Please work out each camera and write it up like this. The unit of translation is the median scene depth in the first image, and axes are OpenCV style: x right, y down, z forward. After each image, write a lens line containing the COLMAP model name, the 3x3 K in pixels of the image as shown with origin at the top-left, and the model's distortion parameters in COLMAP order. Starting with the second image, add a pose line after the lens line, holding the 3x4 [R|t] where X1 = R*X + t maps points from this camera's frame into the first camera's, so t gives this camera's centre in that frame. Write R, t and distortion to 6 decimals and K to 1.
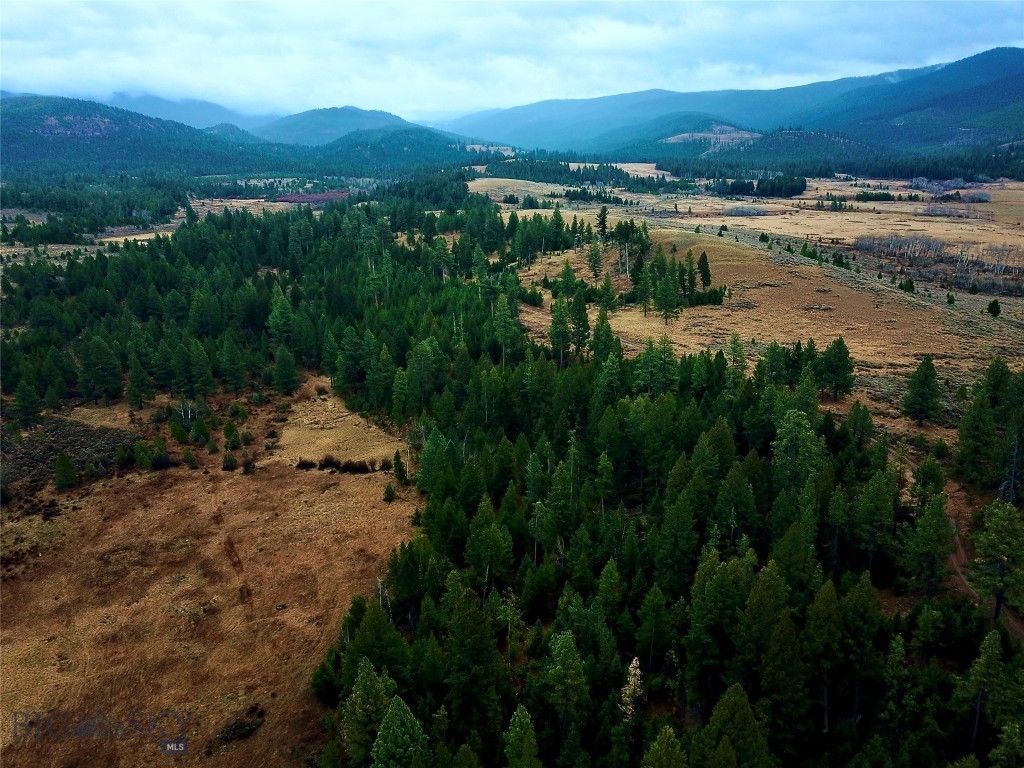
lens RADIAL K [[765.9, 0, 511.0], [0, 765.9, 383.5], [0, 0, 1]] dist [0.030324, -0.030888]
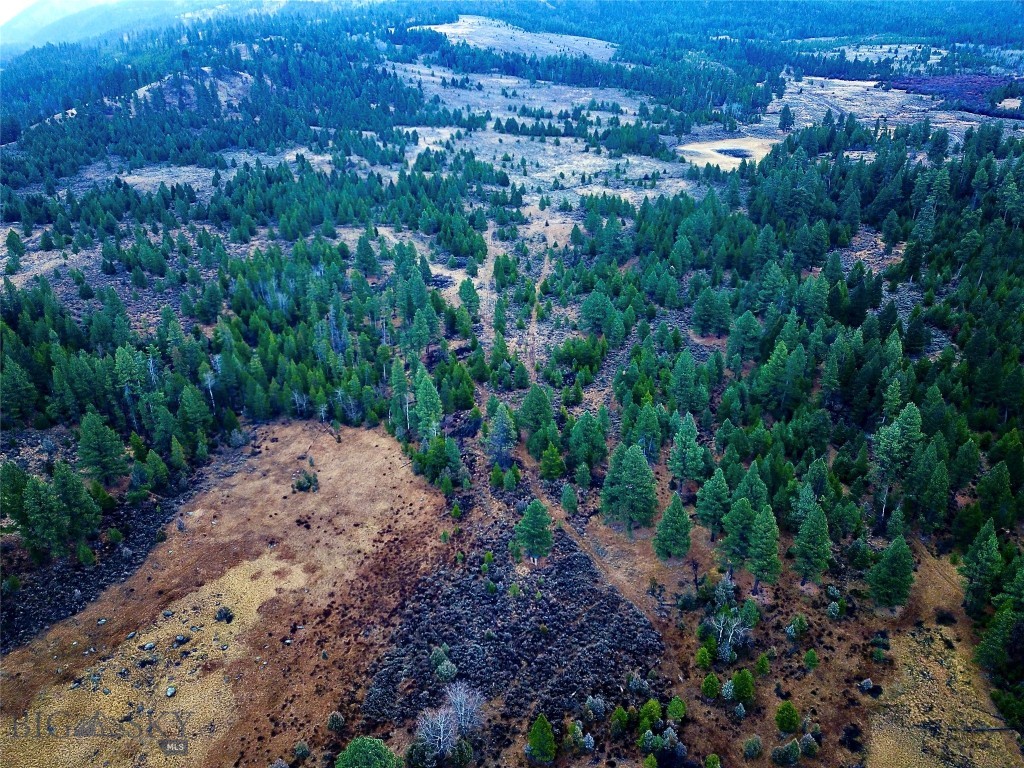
lens RADIAL K [[765.9, 0, 511.0], [0, 765.9, 383.5], [0, 0, 1]] dist [0.030324, -0.030888]
pose [[0.767419, 0.284941, -0.574349, -0.040313], [-0.175985, 0.955025, 0.238655, -0.046356], [0.616521, -0.082072, 0.783050, 0.064965]]
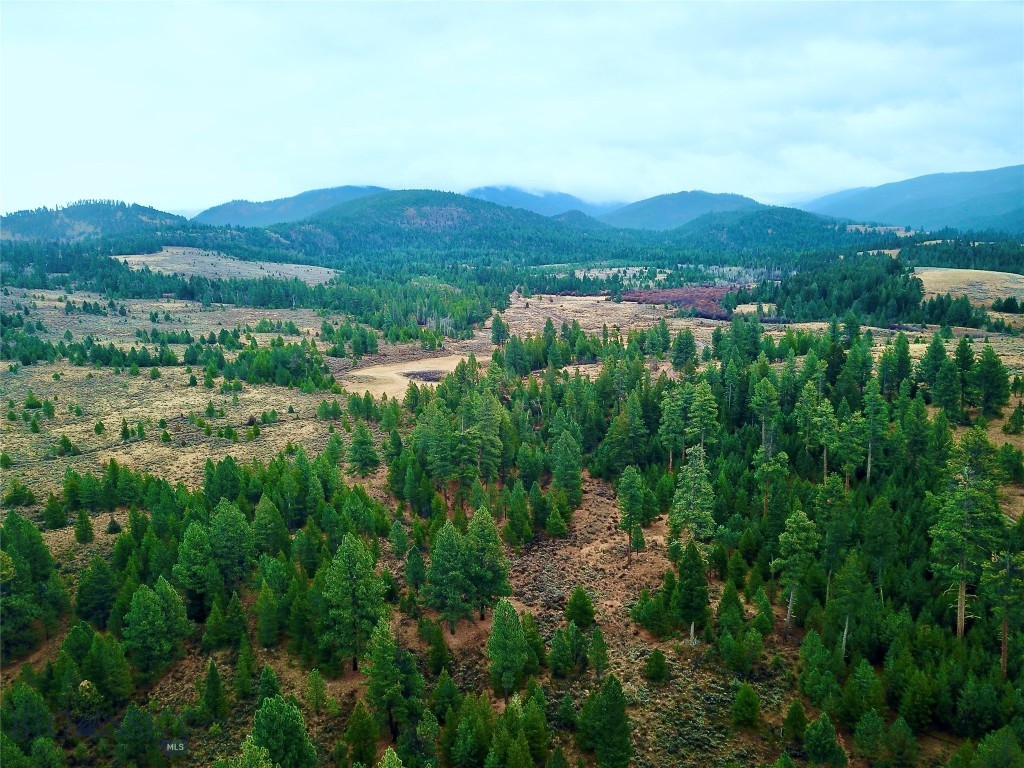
lens RADIAL K [[772.0, 0, 512.0], [0, 772.0, 384.0], [0, 0, 1]] dist [0.009895, -0.003837]
pose [[0.913545, 0.060268, -0.402249, -0.072148], [-0.102296, 0.991217, -0.083813, -0.062575], [0.393665, 0.117716, 0.911686, 0.215924]]
